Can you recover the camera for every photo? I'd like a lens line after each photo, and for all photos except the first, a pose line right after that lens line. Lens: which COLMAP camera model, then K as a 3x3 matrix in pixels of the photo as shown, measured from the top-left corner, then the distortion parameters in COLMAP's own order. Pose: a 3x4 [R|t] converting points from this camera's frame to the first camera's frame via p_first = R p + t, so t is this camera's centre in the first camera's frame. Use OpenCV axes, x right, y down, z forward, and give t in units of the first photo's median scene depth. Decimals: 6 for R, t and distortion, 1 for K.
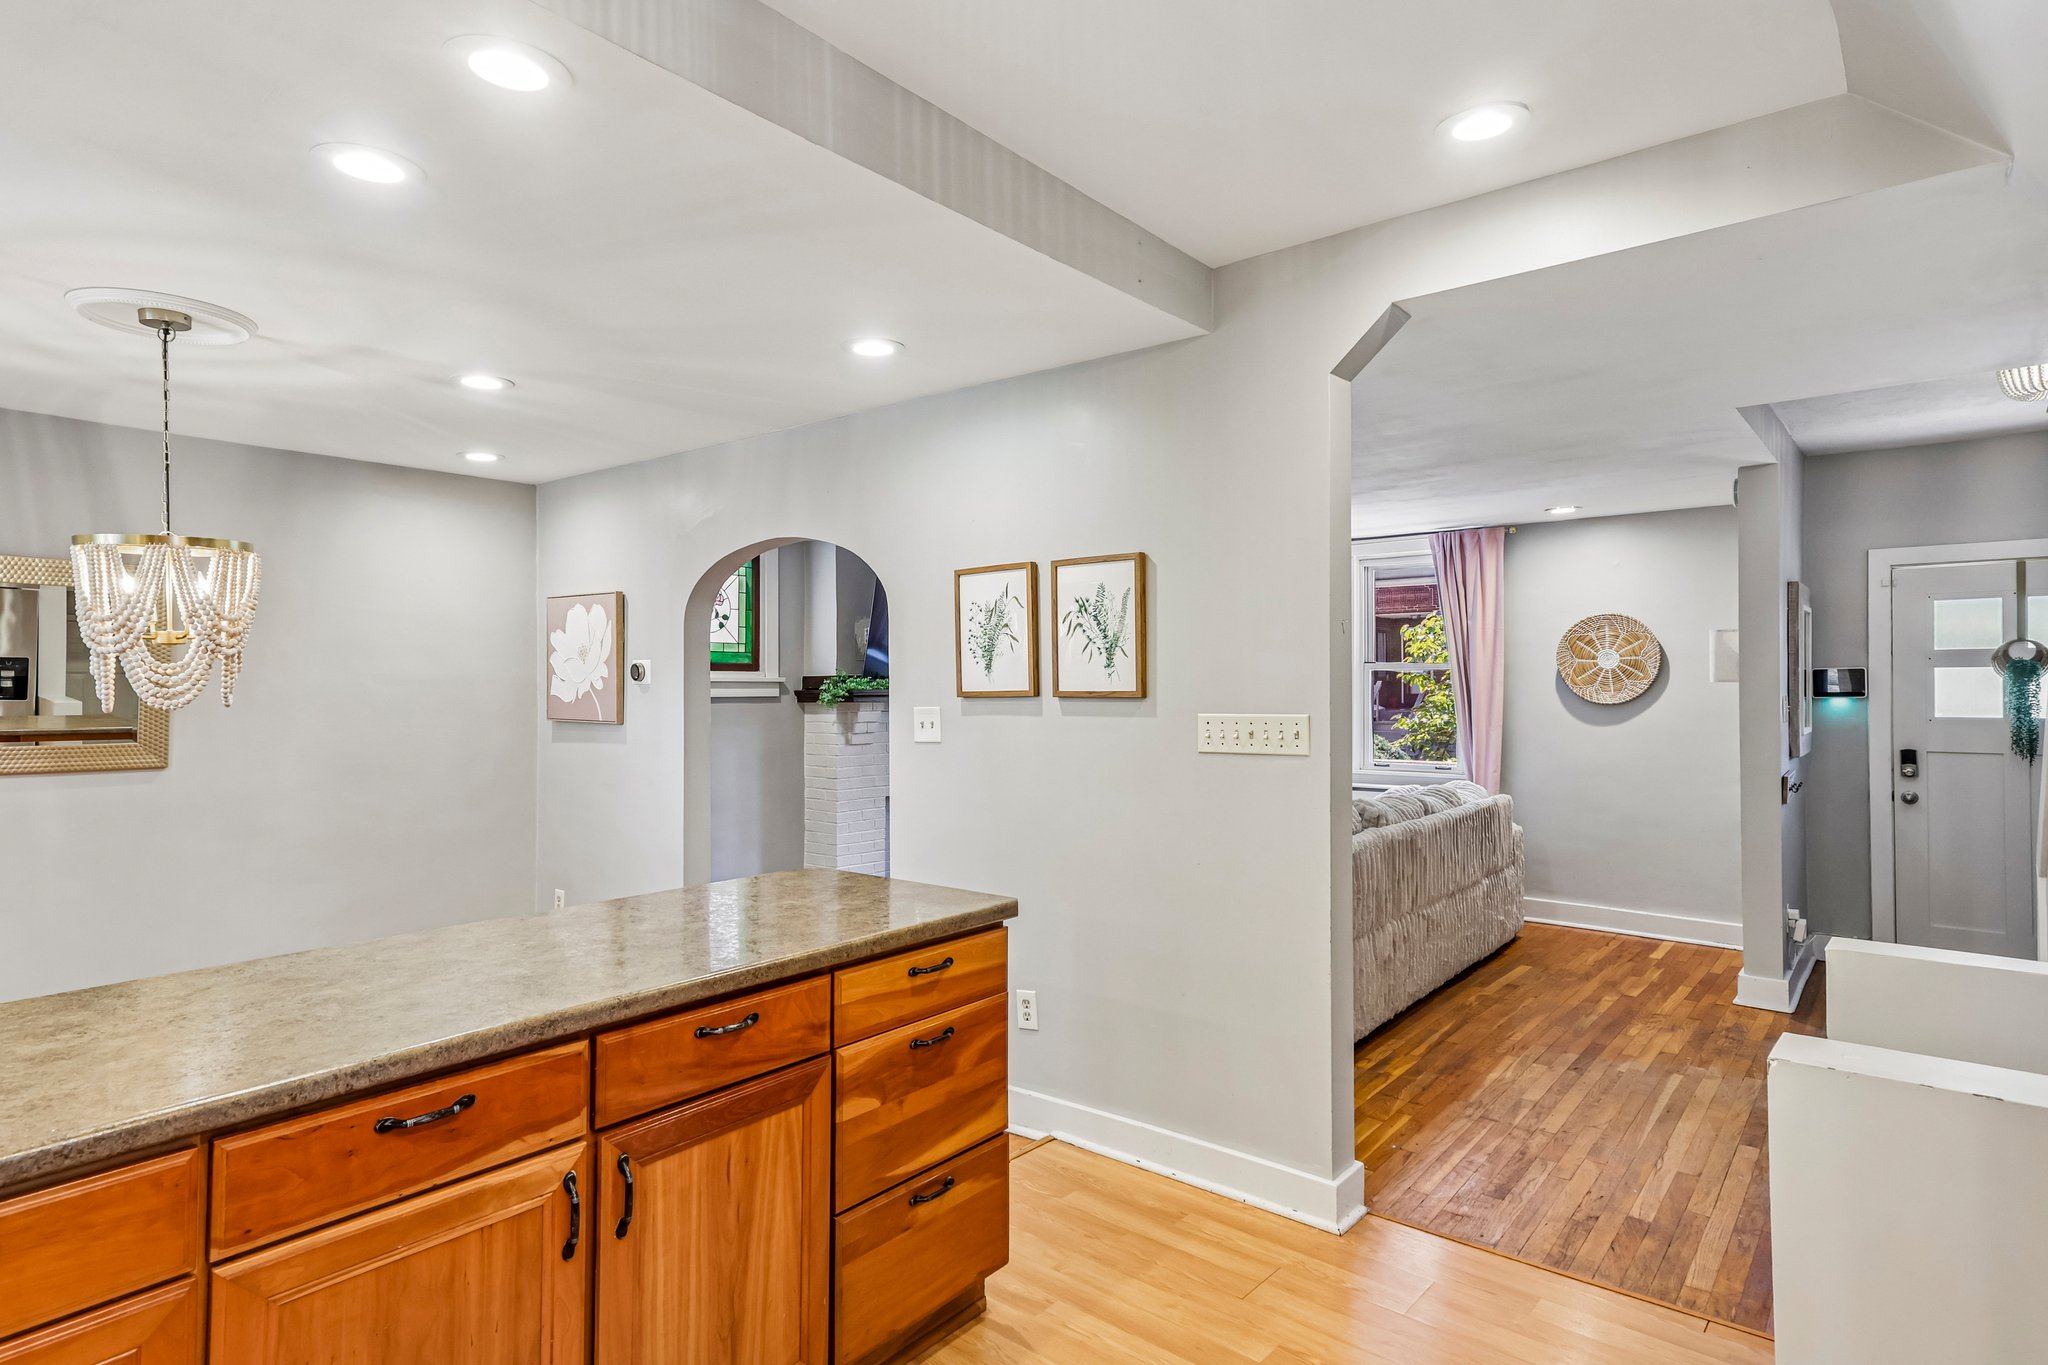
lens RADIAL K [[1118.6, 0, 1024.0], [0, 1118.6, 682.5], [0, 0, 1]] dist [0.030394, 0.000333]
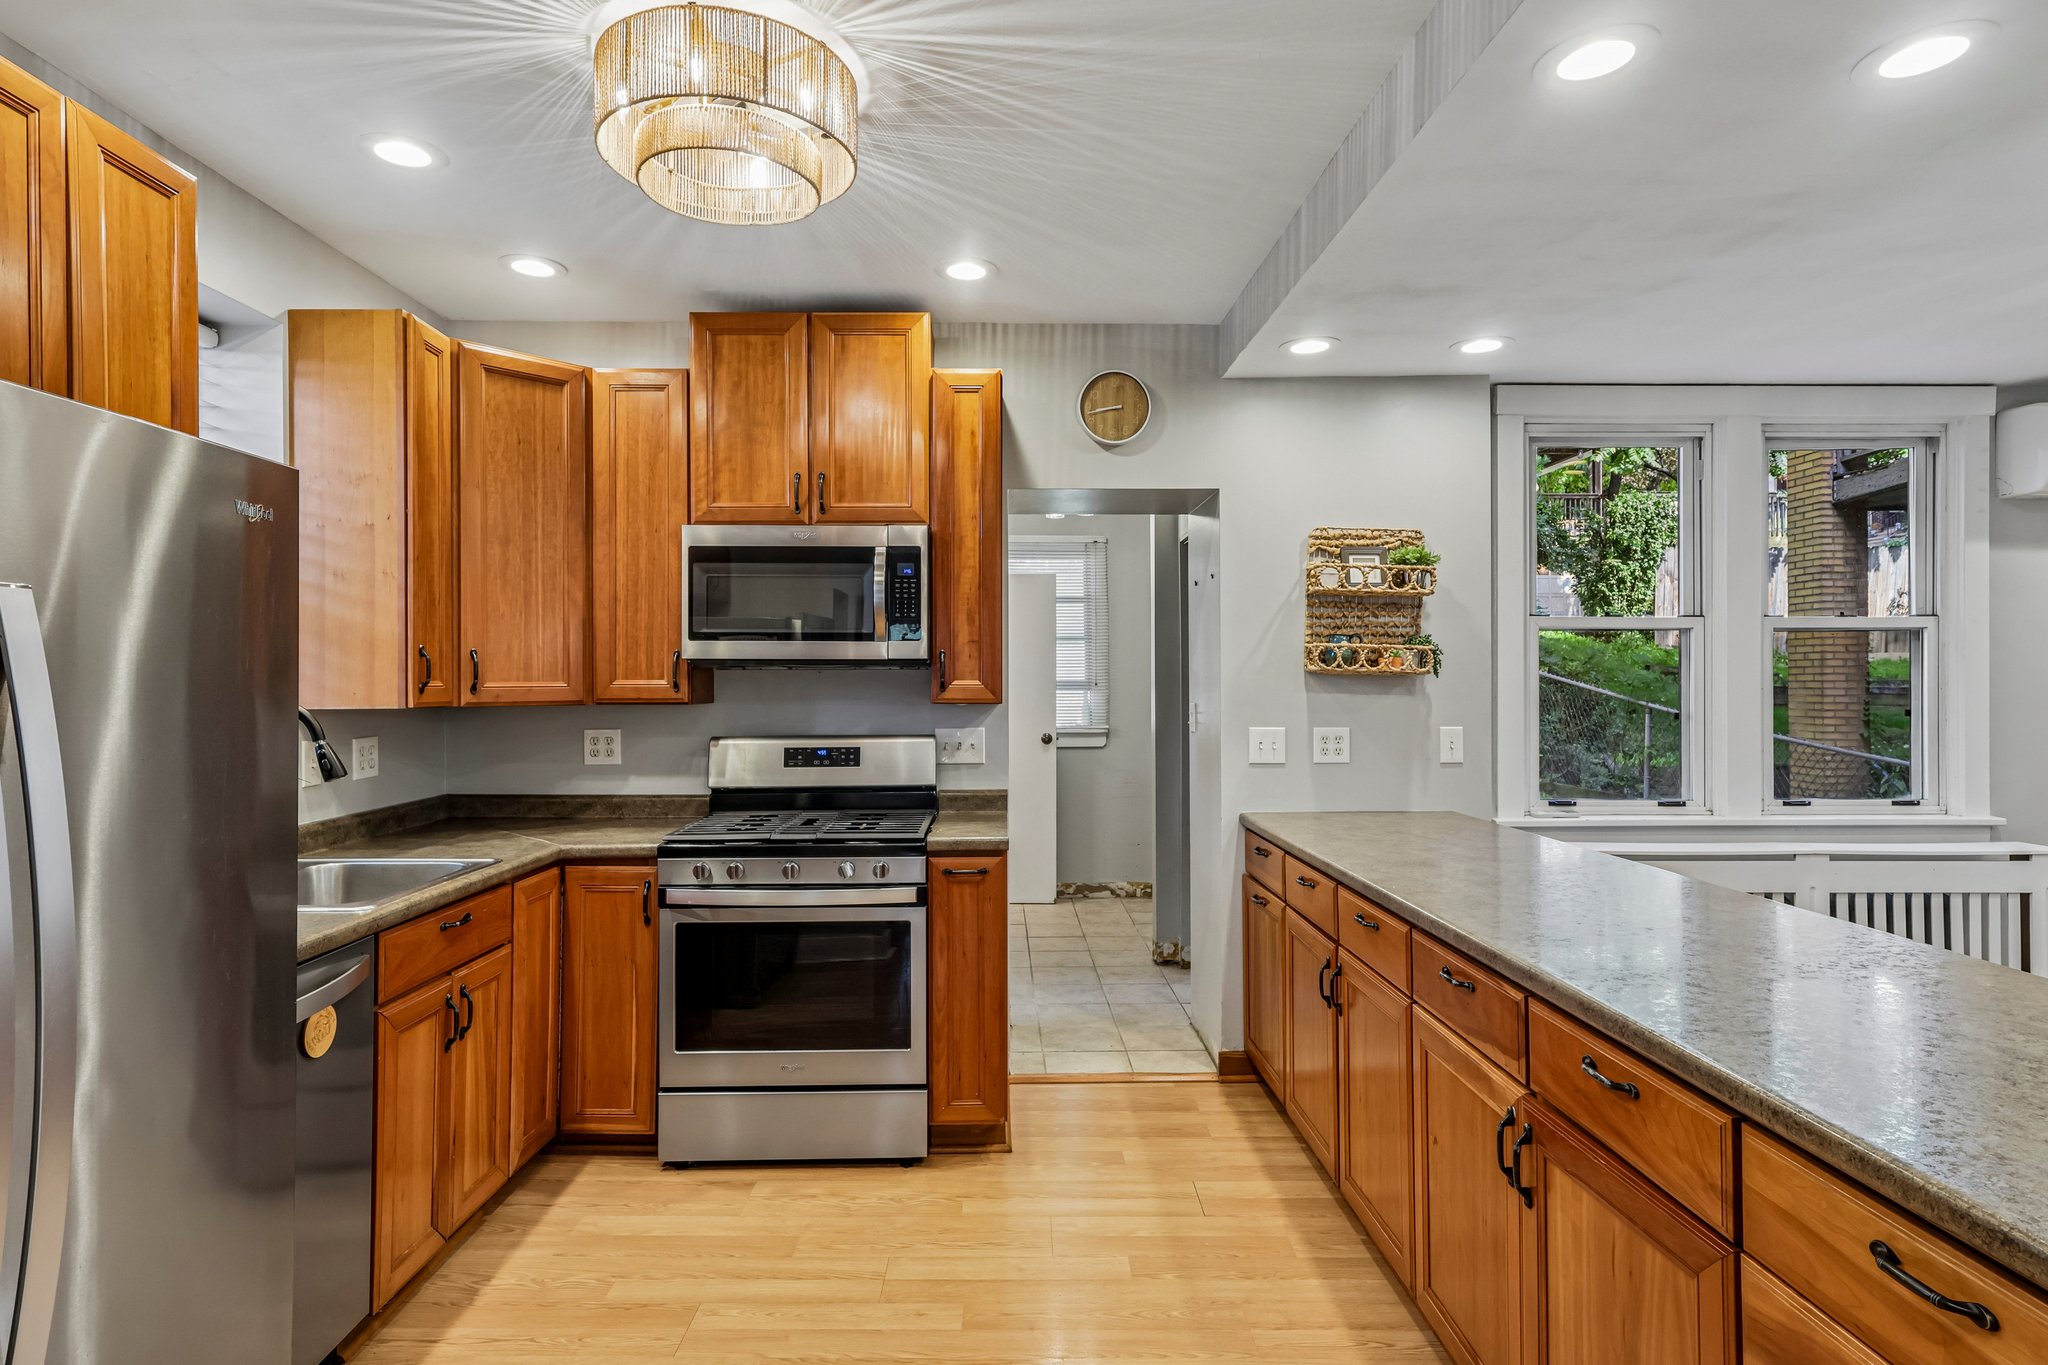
lens RADIAL K [[1085.3, 0, 1021.9], [0, 1085.3, 677.2], [0, 0, 1]] dist [0.002630, 0.001246]
pose [[-0.771968, 0.001537, -0.635660, 0.196037], [0.004388, 0.999986, -0.002911, 0.006593], [0.635647, -0.005036, -0.771964, 0.469616]]
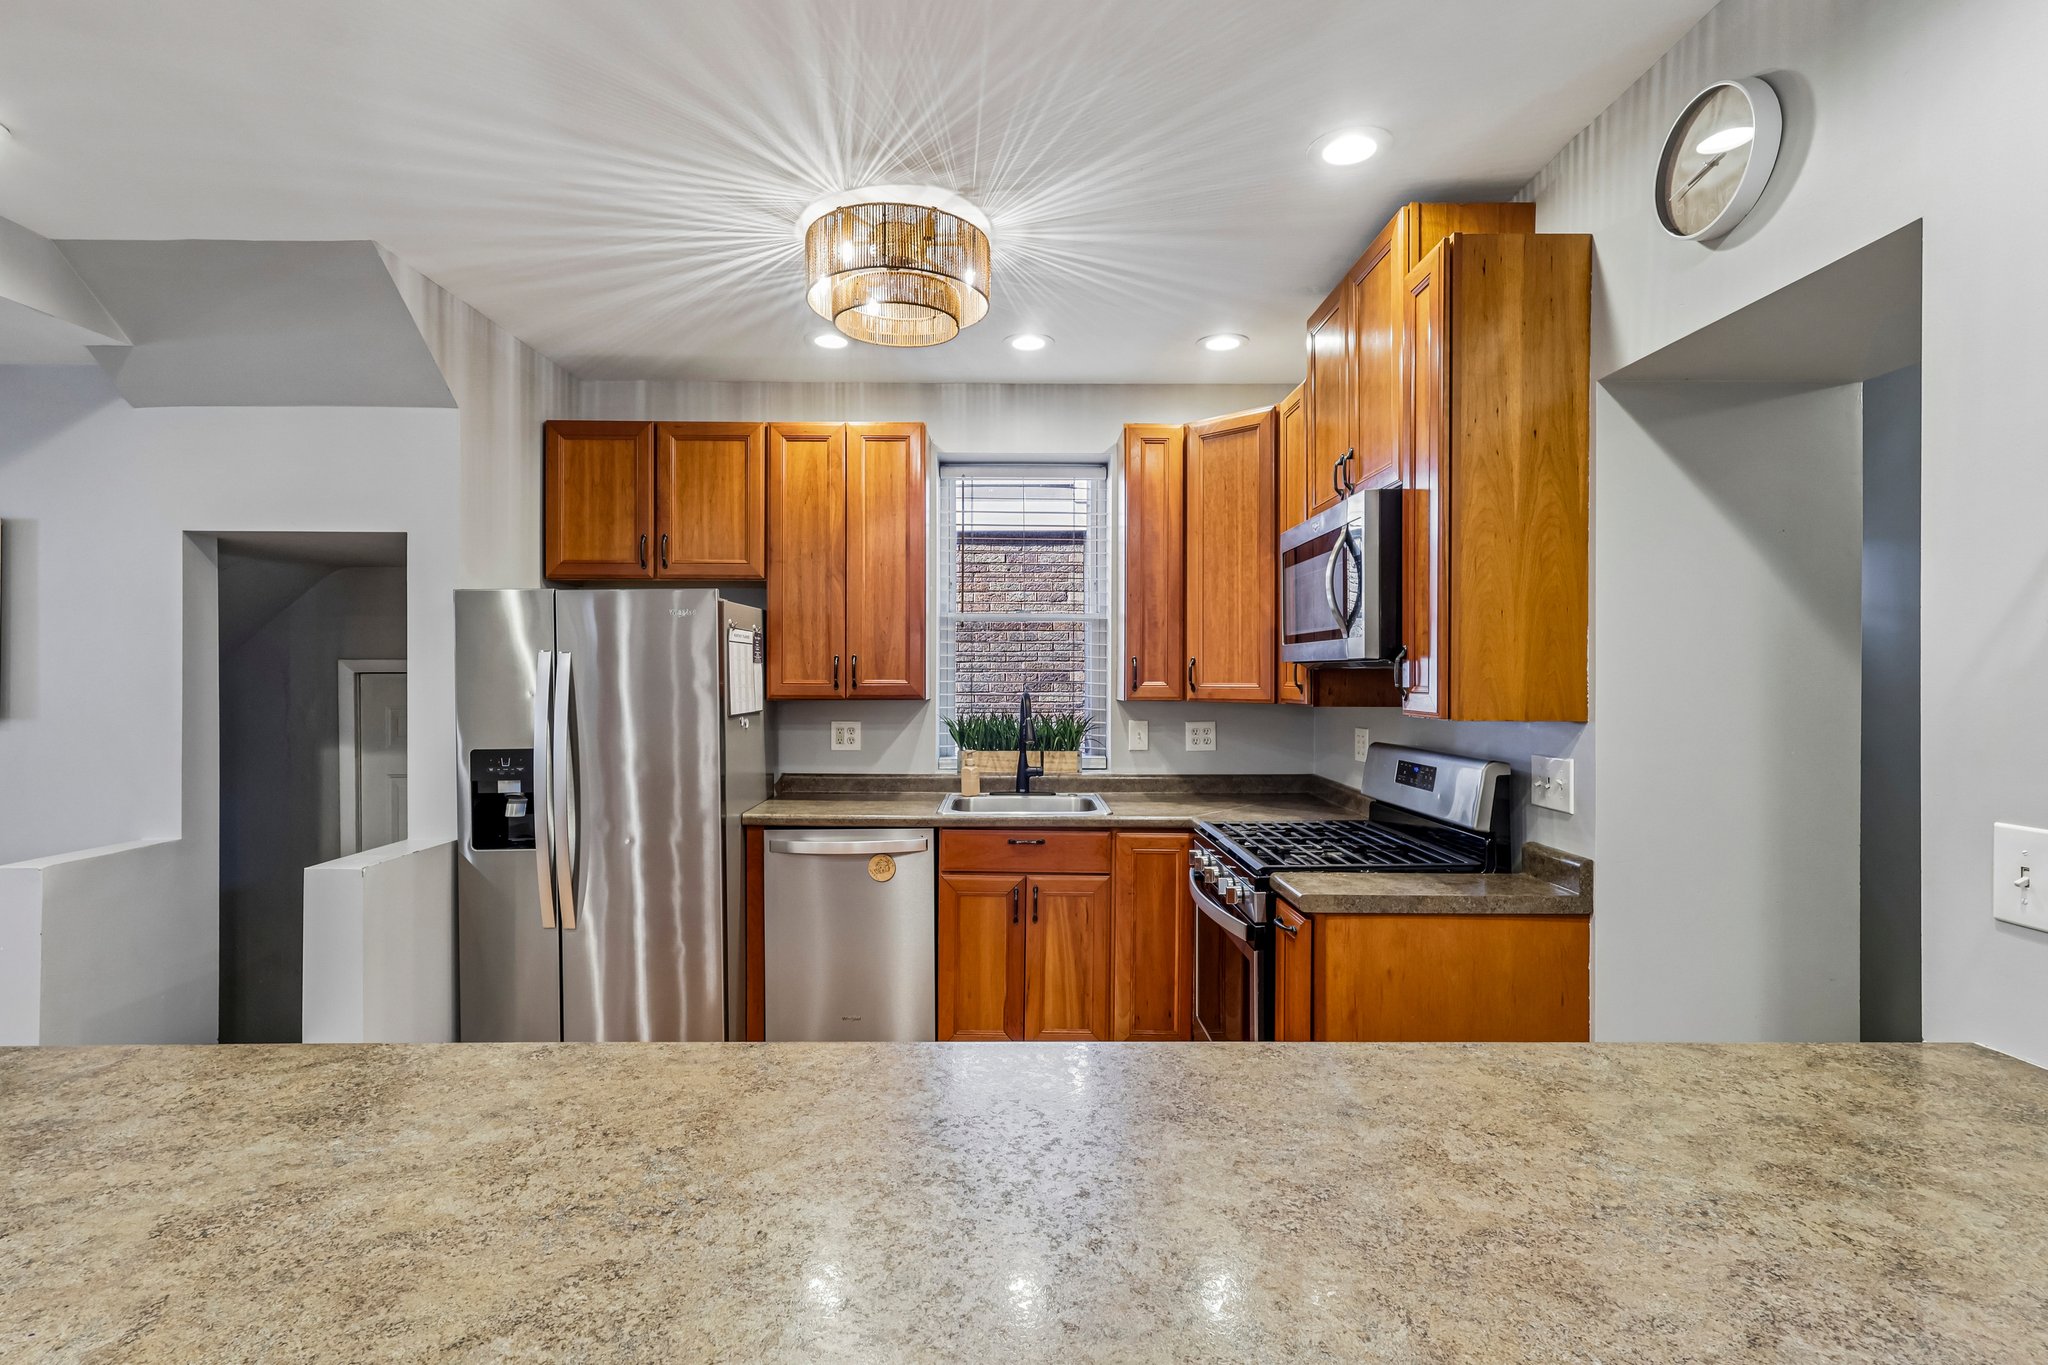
lens RADIAL K [[956.9, 0, 1018.3], [0, 956.9, 678.6], [0, 0, 1]] dist [0.001701, 0.000993]
pose [[-0.638564, -0.000303, 0.769569, -0.379972], [-0.001605, 0.999998, -0.000938, 0.004294], [-0.769567, -0.001835, -0.638563, 0.355562]]
